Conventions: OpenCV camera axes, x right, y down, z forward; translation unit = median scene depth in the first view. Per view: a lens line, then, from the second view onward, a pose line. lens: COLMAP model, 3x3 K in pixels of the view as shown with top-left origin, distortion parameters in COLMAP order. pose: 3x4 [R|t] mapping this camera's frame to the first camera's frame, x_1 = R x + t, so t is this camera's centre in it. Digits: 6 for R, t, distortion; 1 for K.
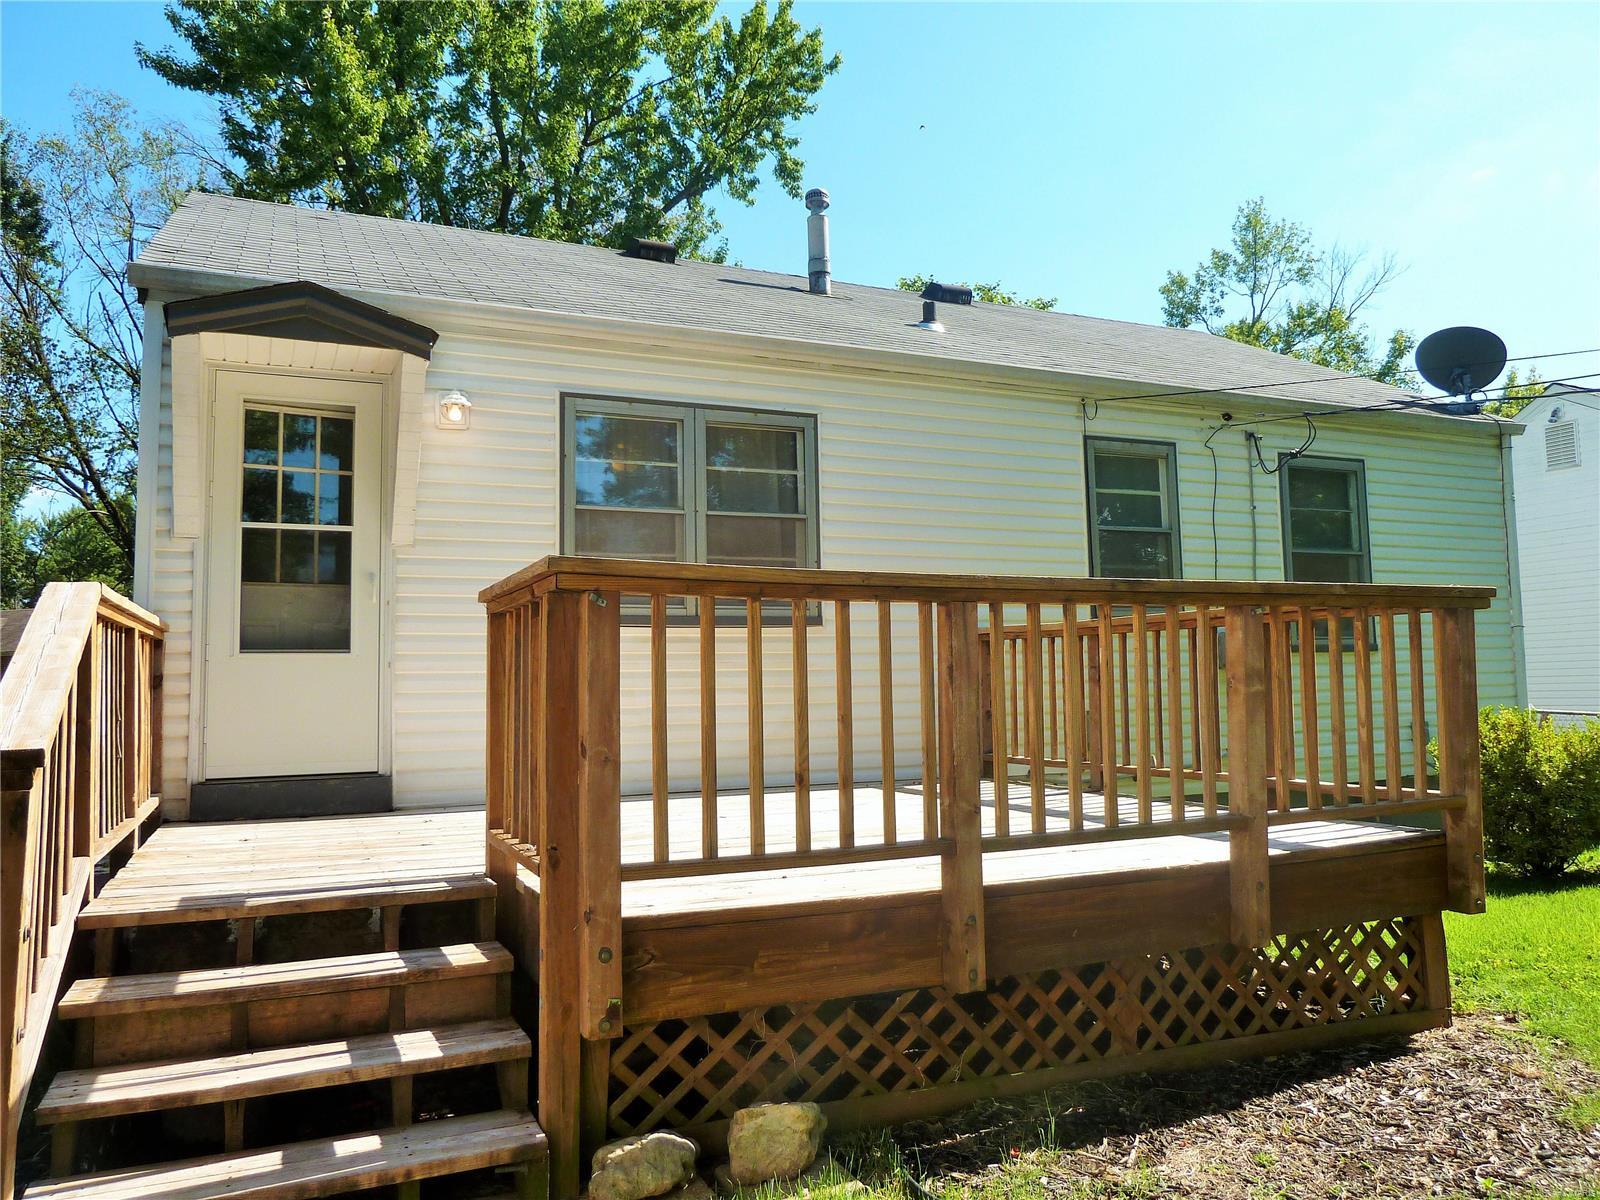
lens RADIAL K [[1187.2, 0, 807.6], [0, 1187.2, 600.5], [0, 0, 1]] dist [-0.041549, 0.003193]
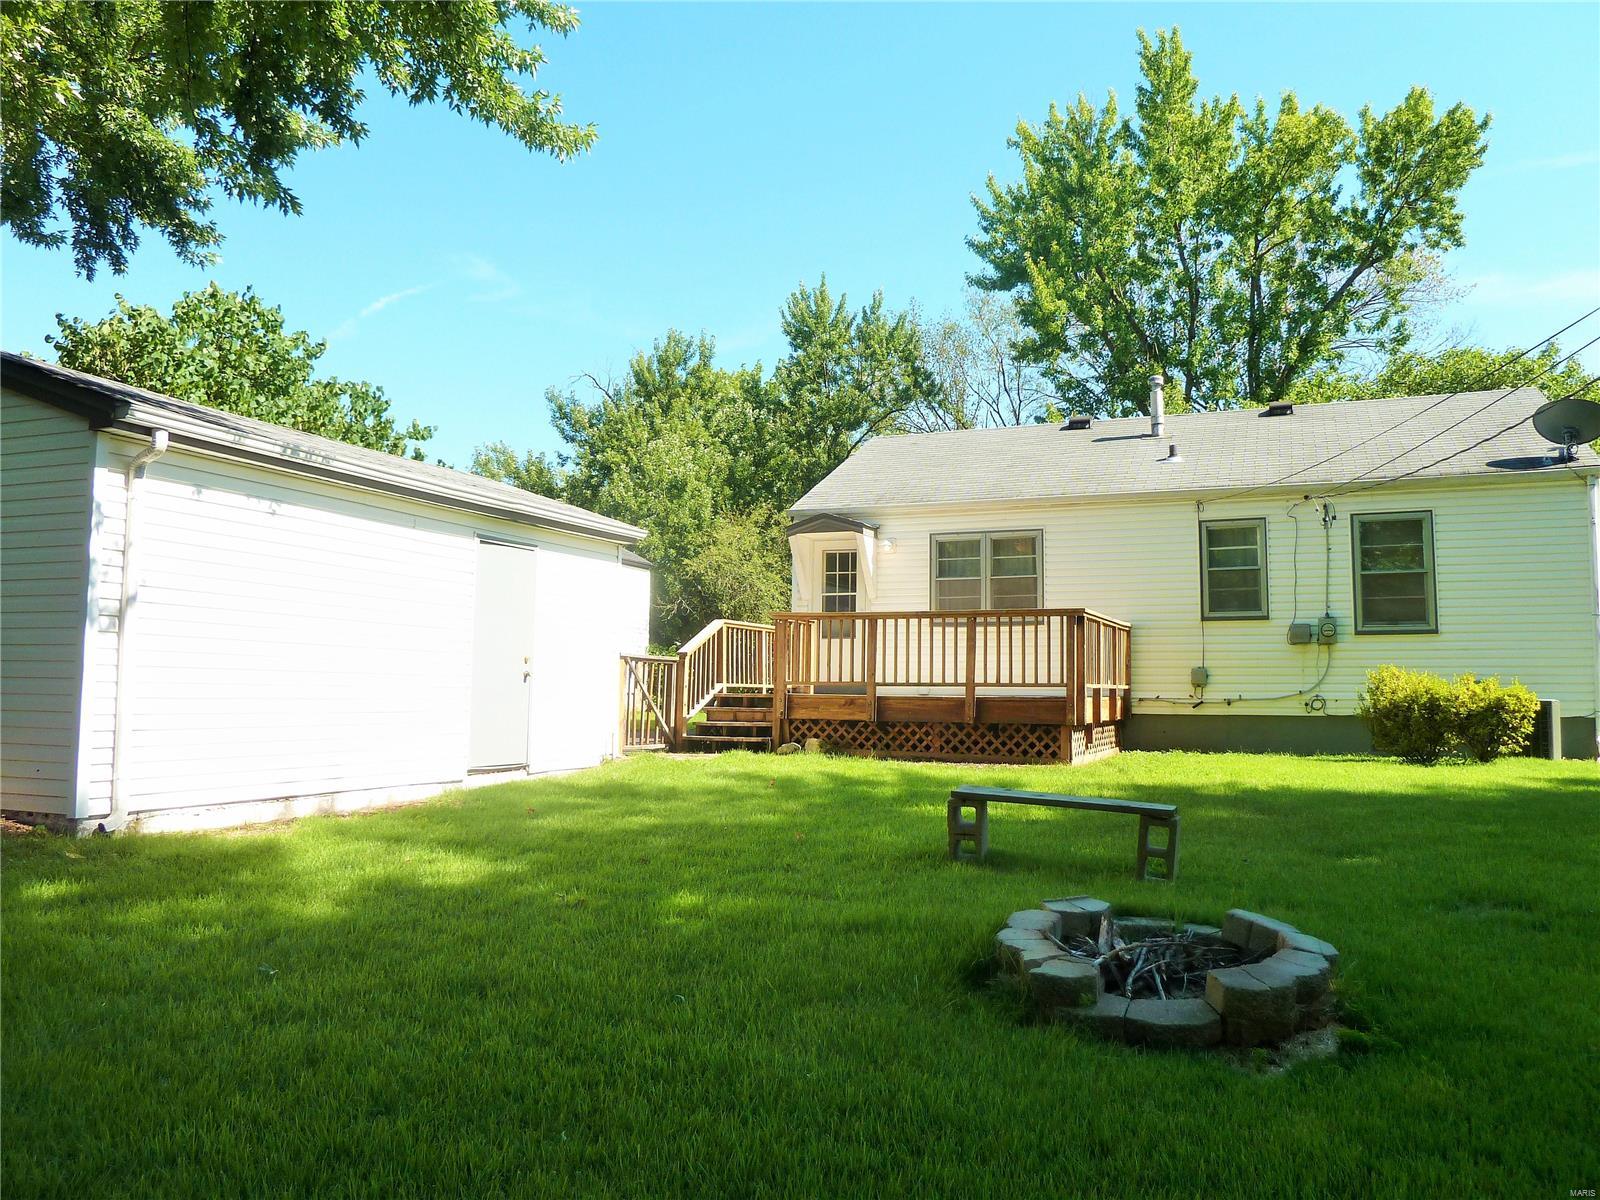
lens RADIAL K [[1187.2, 0, 807.6], [0, 1187.2, 600.5], [0, 0, 1]] dist [-0.041549, 0.003193]
pose [[0.678387, -0.033272, -0.733951, 1.185387], [0.030820, 0.999383, -0.016818, -0.000625], [0.734058, -0.011211, 0.678994, -0.731836]]
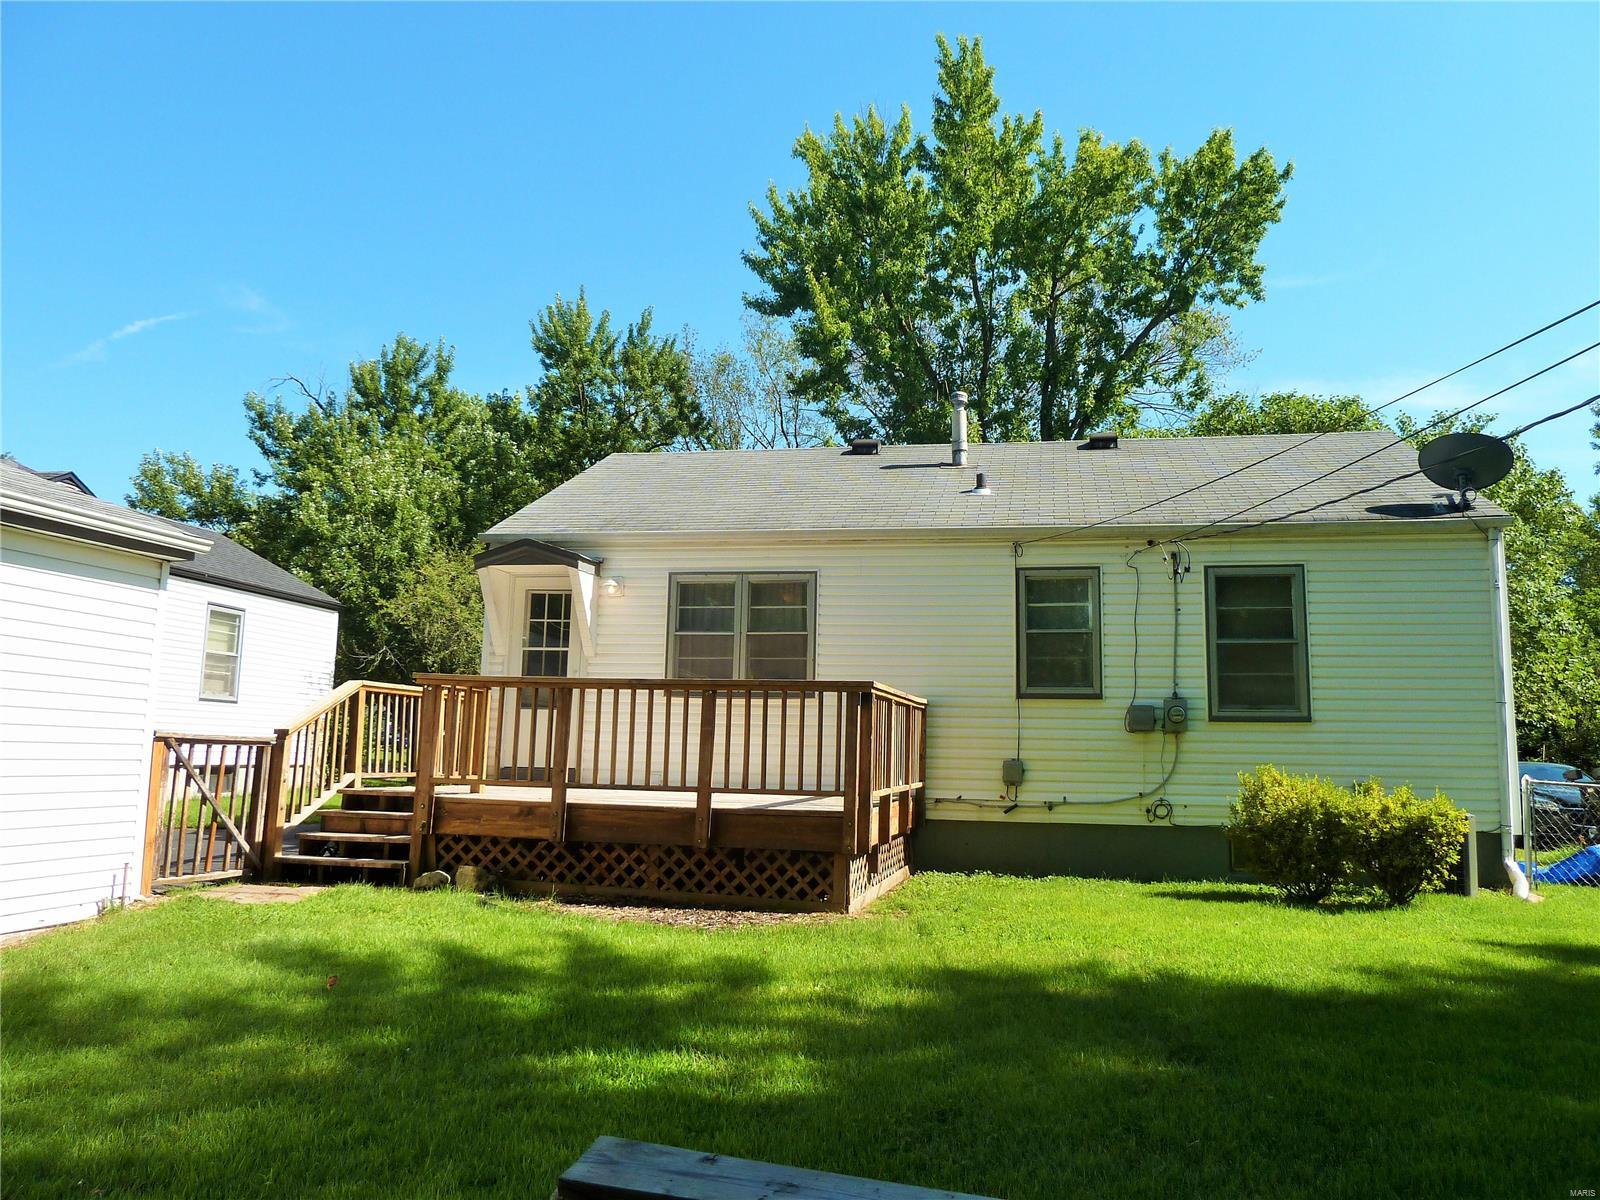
lens RADIAL K [[1201.3, 0, 808.1], [0, 1201.3, 578.6], [0, 0, 1]] dist [-0.058516, -0.002837]
pose [[0.805113, -0.050211, -0.590992, 0.895150], [0.005065, 0.996956, -0.077803, -0.013631], [0.593100, 0.059647, 0.802917, -0.328366]]
